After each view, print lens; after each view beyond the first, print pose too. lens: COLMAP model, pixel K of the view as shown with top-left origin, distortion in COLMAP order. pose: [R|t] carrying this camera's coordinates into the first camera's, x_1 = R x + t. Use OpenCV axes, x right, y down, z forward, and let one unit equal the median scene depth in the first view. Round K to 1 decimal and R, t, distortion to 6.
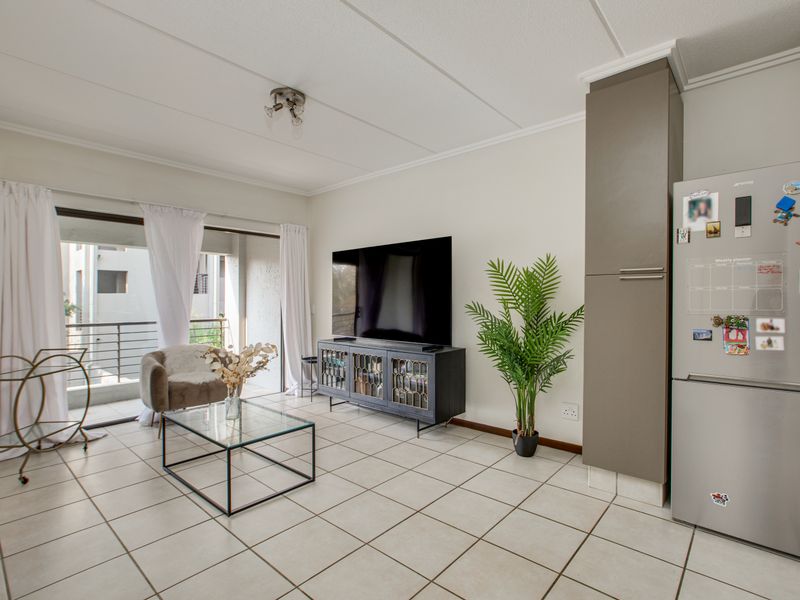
lens RADIAL K [[402.8, 0, 400.0], [0, 402.8, 300.0], [0, 0, 1]] dist [-0.048586, 0.025566]
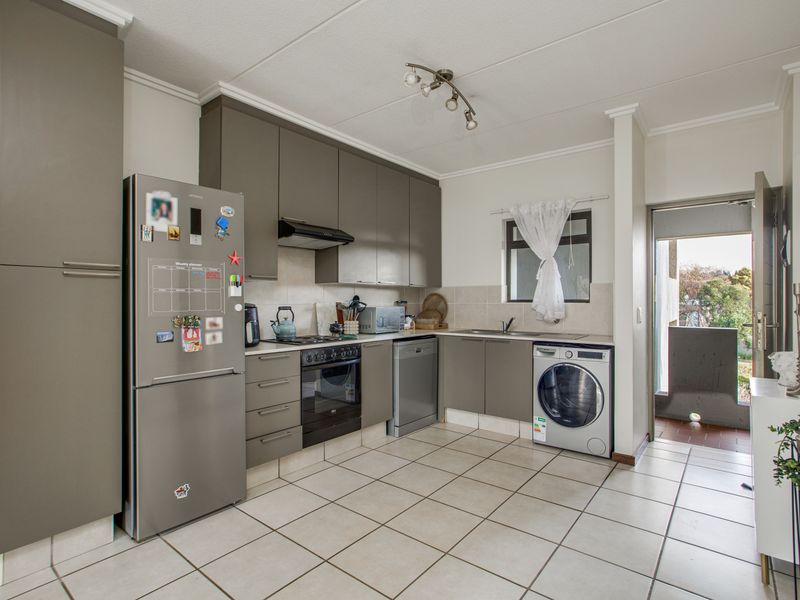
lens RADIAL K [[417.0, 0, 401.8], [0, 417.0, 294.1], [0, 0, 1]] dist [-0.029045, 0.011941]
pose [[-0.050337, 0.016052, 0.998603, -0.307164], [0.001474, 0.999871, -0.015998, -0.001314], [-0.998731, 0.000667, -0.050354, 0.460076]]
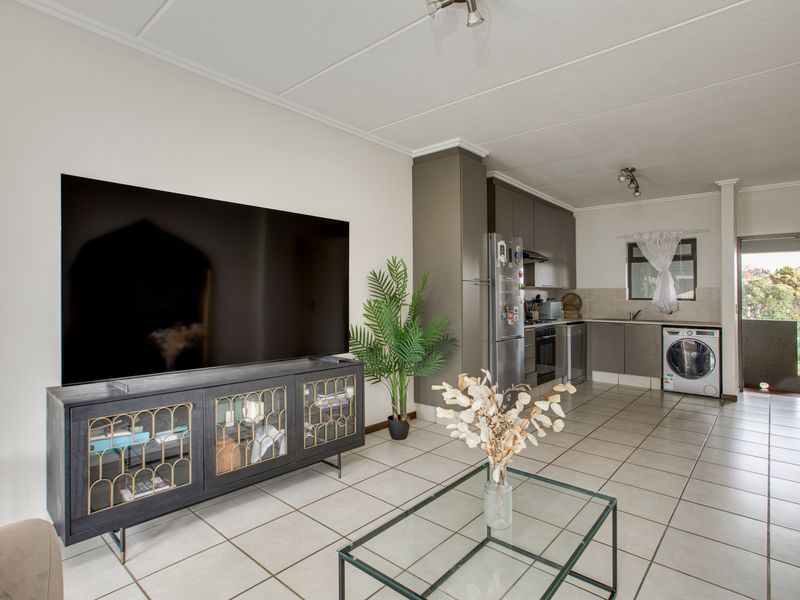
lens RADIAL K [[422.4, 0, 411.6], [0, 422.4, 282.7], [0, 0, 1]] dist [0.000696, 0.000562]
pose [[-0.020763, 0.034754, 0.999180, -1.308238], [-0.006883, 0.999367, -0.034904, 0.001608], [-0.999761, -0.007602, -0.020510, 1.507885]]
